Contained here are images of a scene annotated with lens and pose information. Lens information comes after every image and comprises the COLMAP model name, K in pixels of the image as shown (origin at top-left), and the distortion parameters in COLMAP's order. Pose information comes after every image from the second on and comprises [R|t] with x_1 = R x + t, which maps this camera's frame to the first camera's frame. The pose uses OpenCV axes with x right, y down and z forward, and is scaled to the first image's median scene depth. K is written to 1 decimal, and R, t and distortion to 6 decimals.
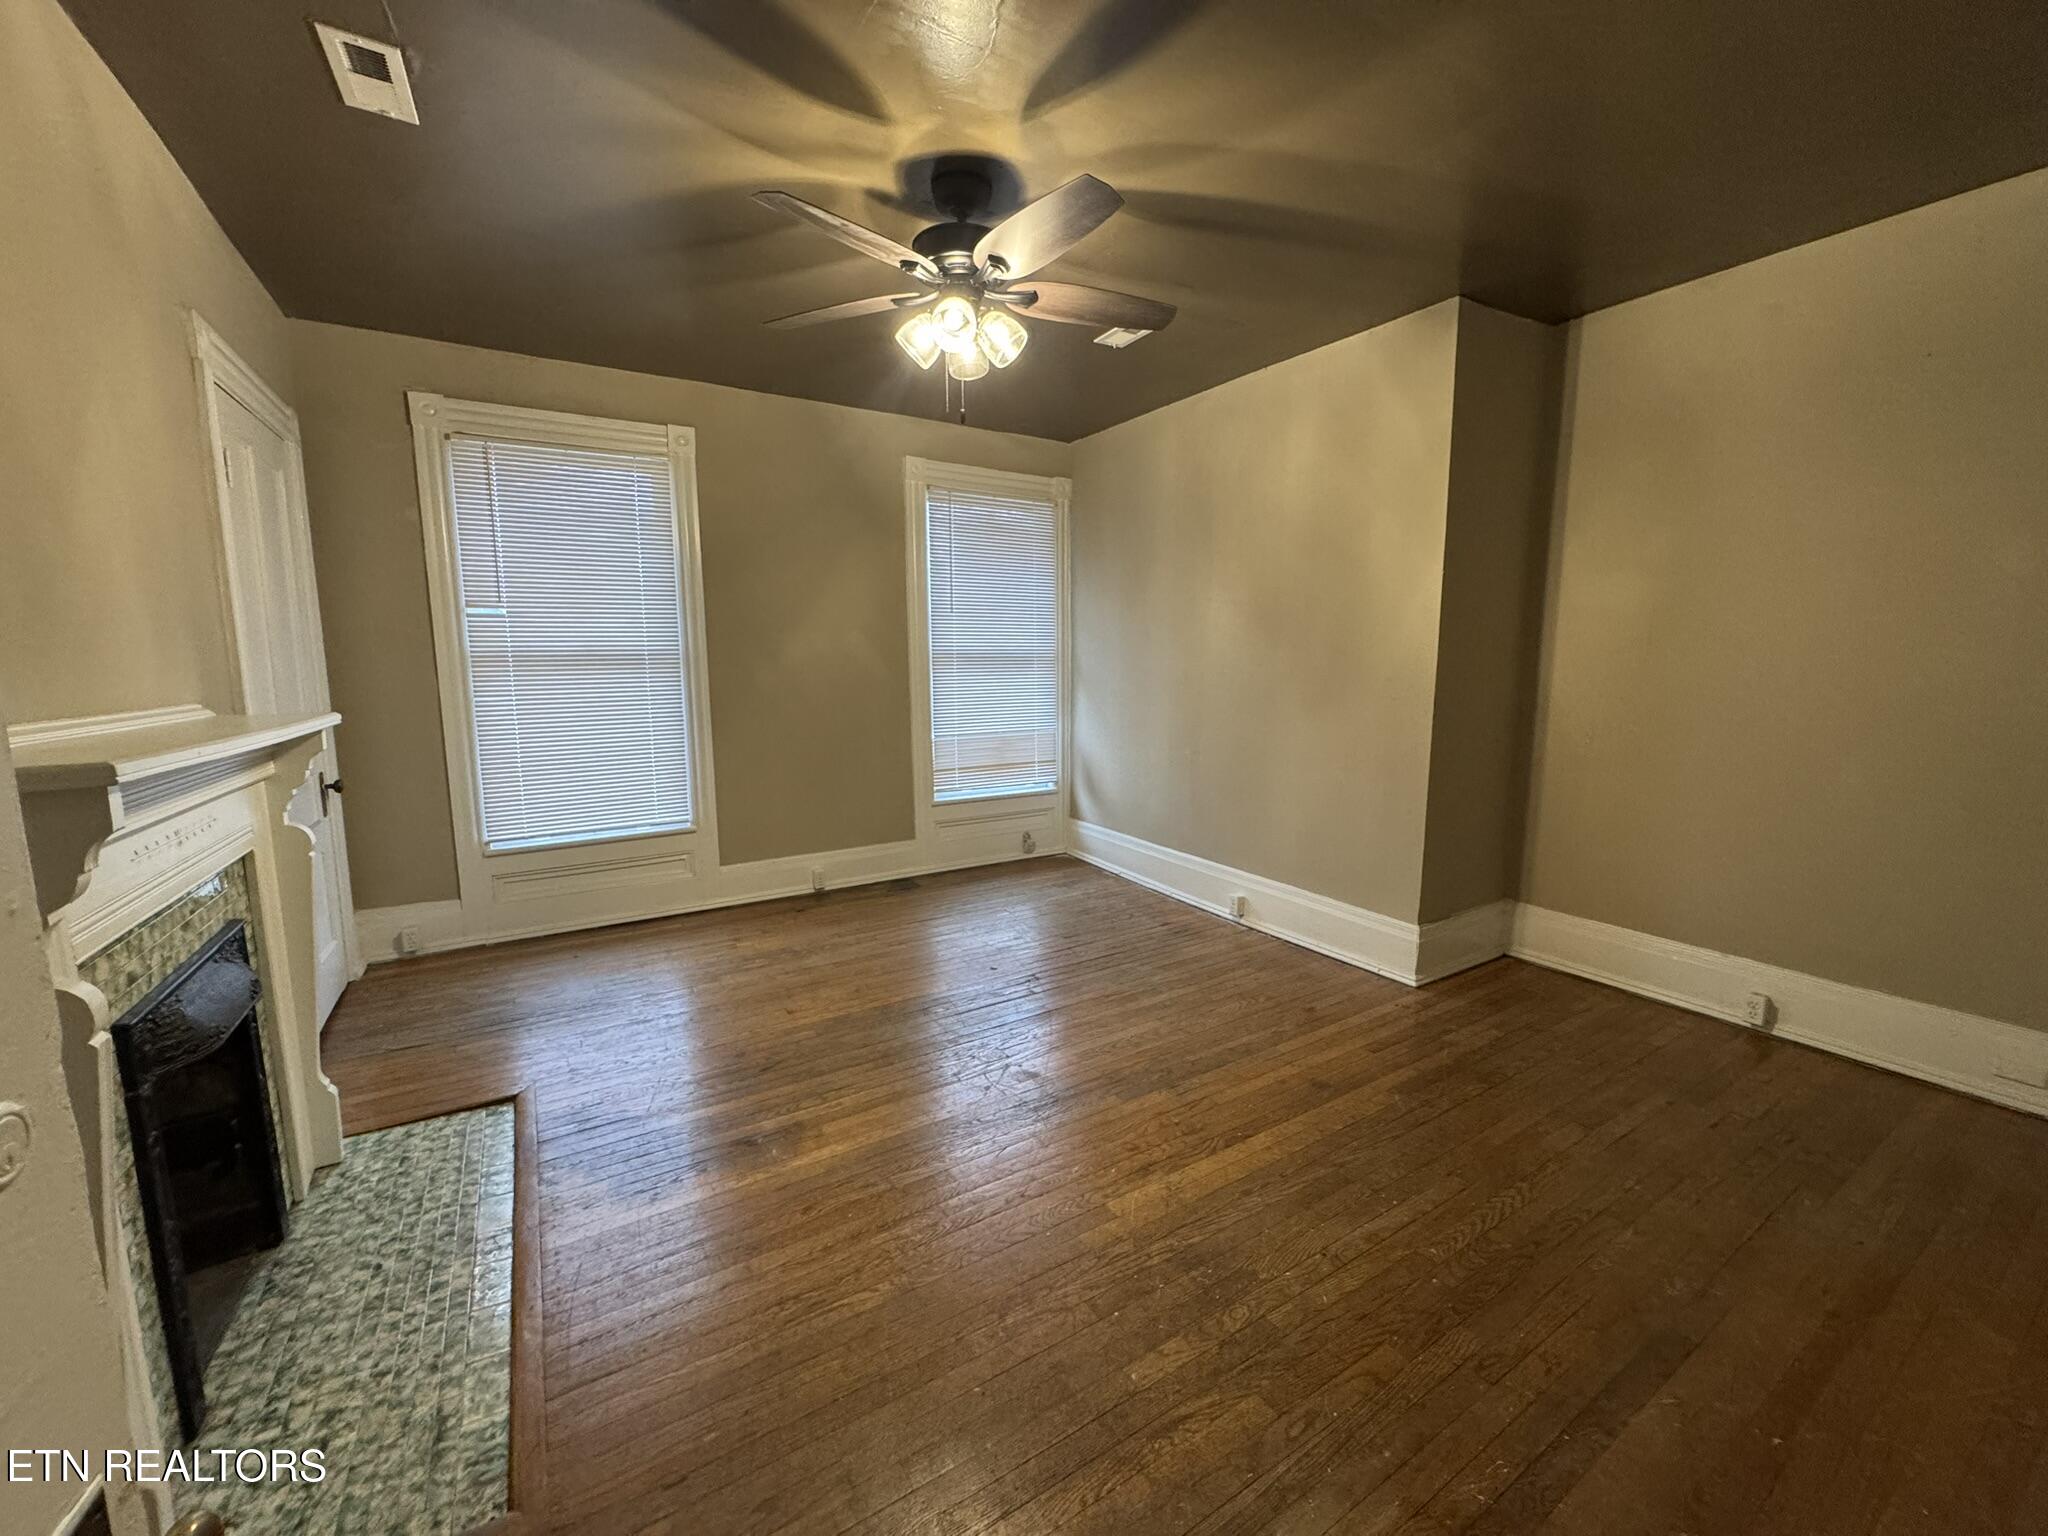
lens RADIAL K [[810.0, 0, 1024.0], [0, 810.0, 768.0], [0, 0, 1]] dist [-0.004517, 0.000479]
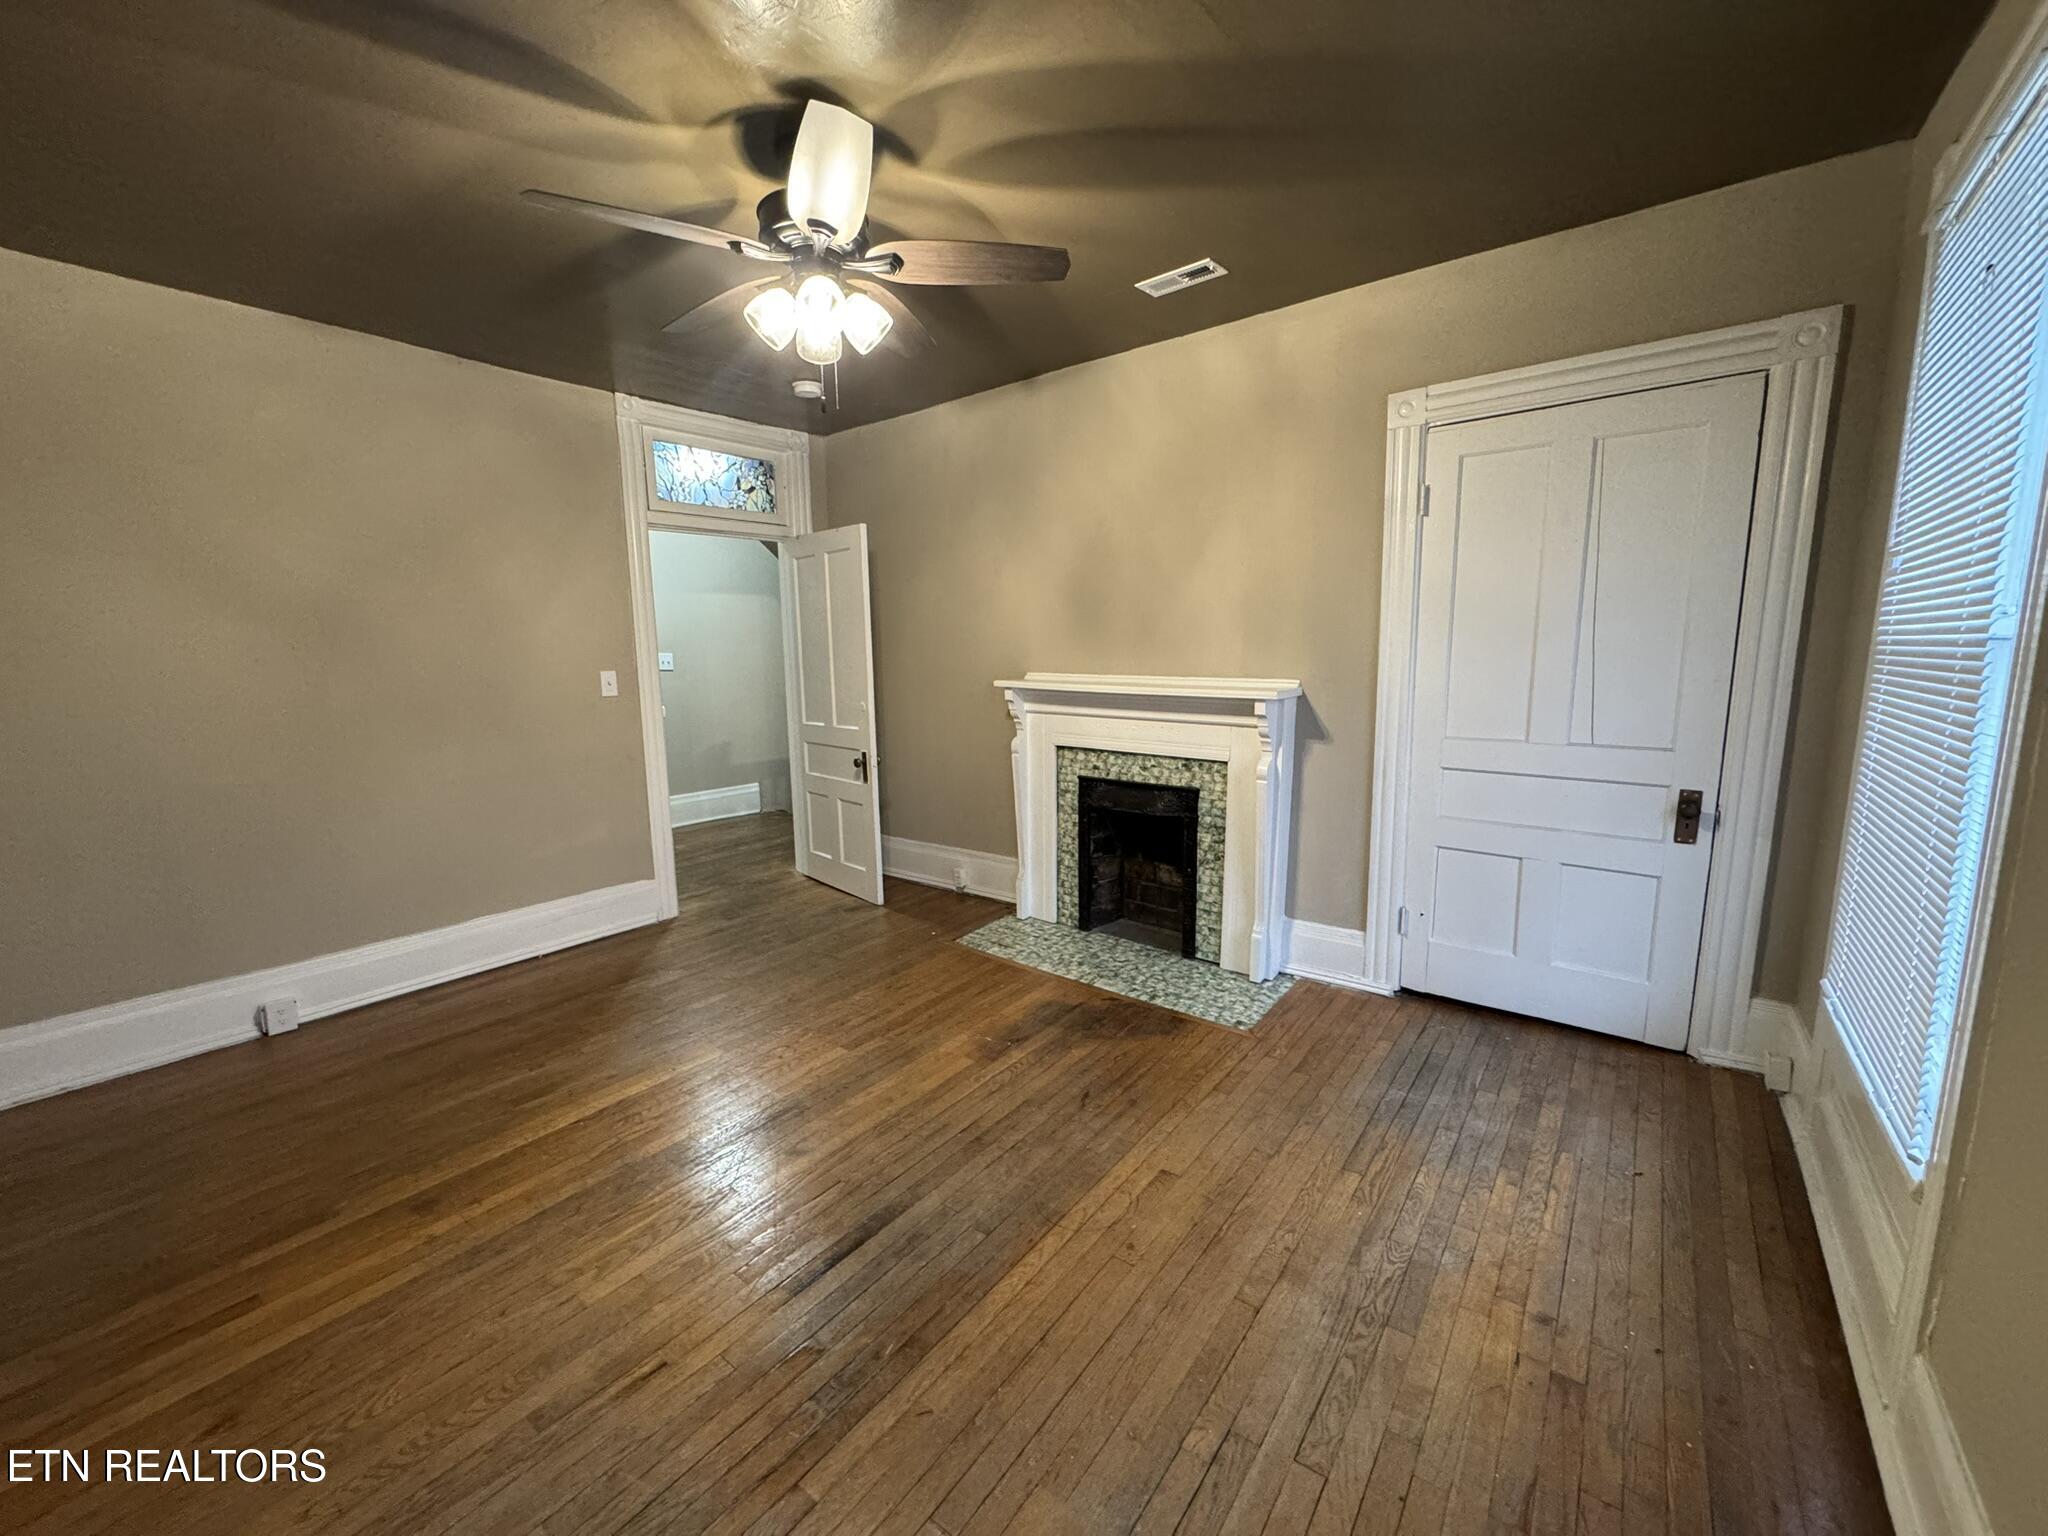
lens RADIAL K [[810.0, 0, 1024.0], [0, 810.0, 768.0], [0, 0, 1]] dist [-0.004517, 0.000479]
pose [[-0.935797, 0.070726, -0.345371, 0.058762], [-0.030739, 0.959569, 0.279791, -0.304168], [0.351196, 0.272444, -0.895788, 2.012871]]
